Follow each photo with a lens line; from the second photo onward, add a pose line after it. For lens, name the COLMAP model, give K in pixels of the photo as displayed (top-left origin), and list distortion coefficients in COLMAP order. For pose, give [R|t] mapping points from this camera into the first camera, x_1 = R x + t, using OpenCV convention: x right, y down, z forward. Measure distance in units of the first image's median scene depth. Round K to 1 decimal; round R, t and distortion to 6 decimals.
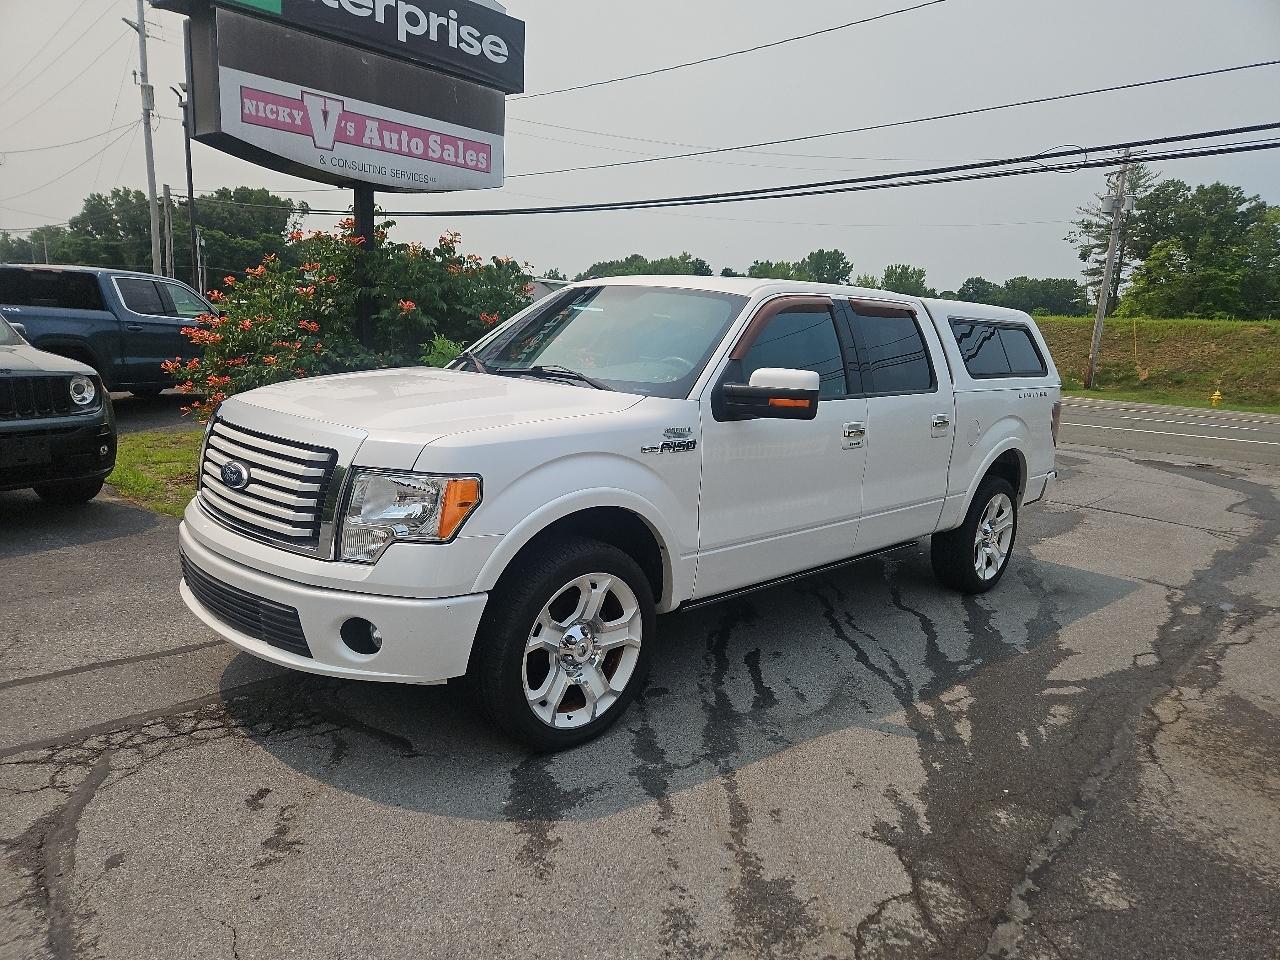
lens RADIAL K [[858.1, 0, 631.3], [0, 858.1, 479.7], [0, 0, 1]] dist [0.075358, -0.060495]
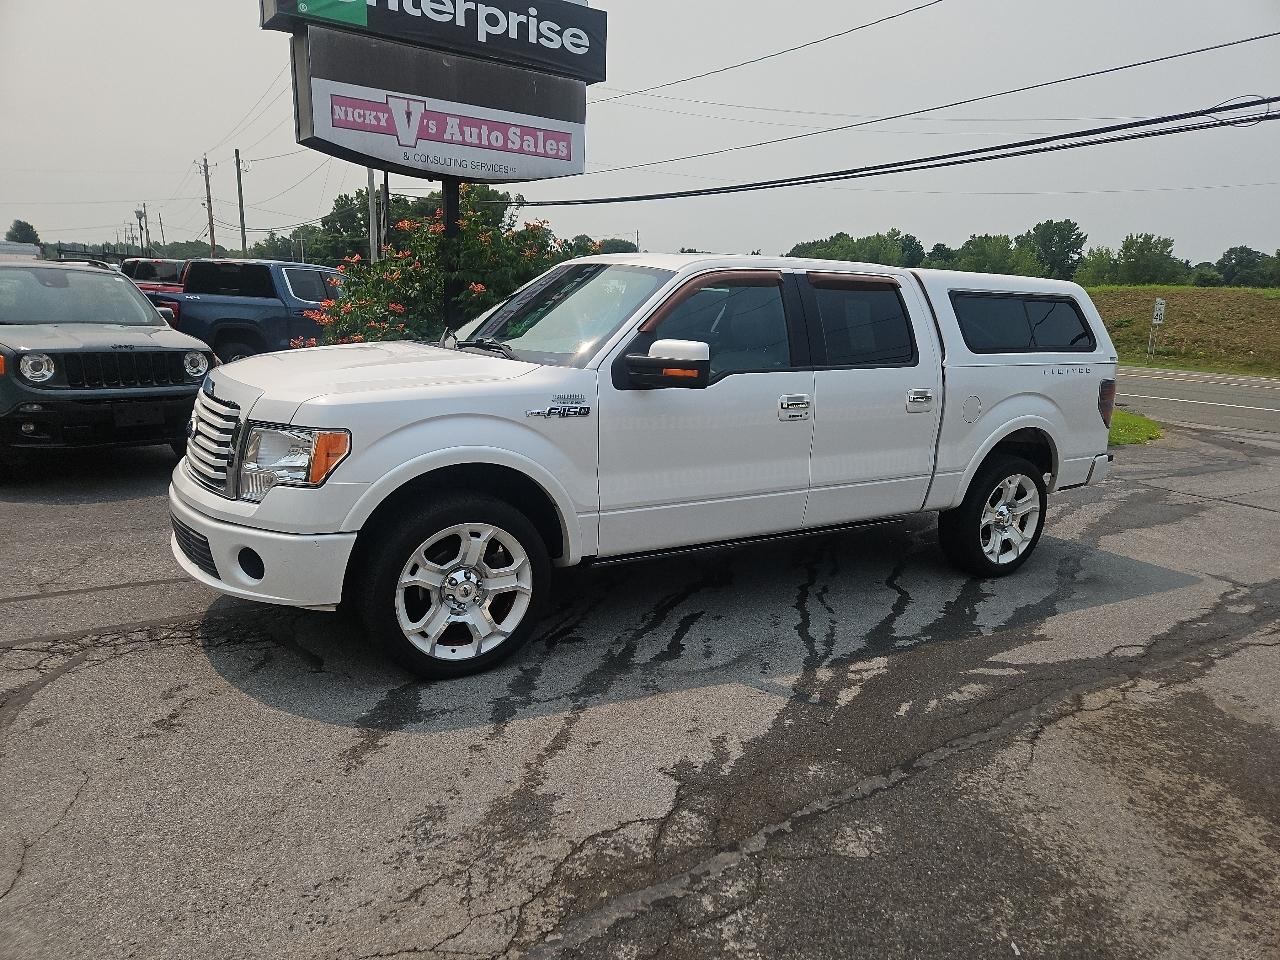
lens RADIAL K [[858.1, 0, 641.7], [0, 858.1, 480.8], [0, 0, 1]] dist [0.075358, -0.060495]
pose [[0.976139, 0.031824, -0.214800, 0.307969], [-0.027475, 0.999353, 0.023205, 0.016626], [0.215400, -0.016750, 0.976382, -0.031875]]
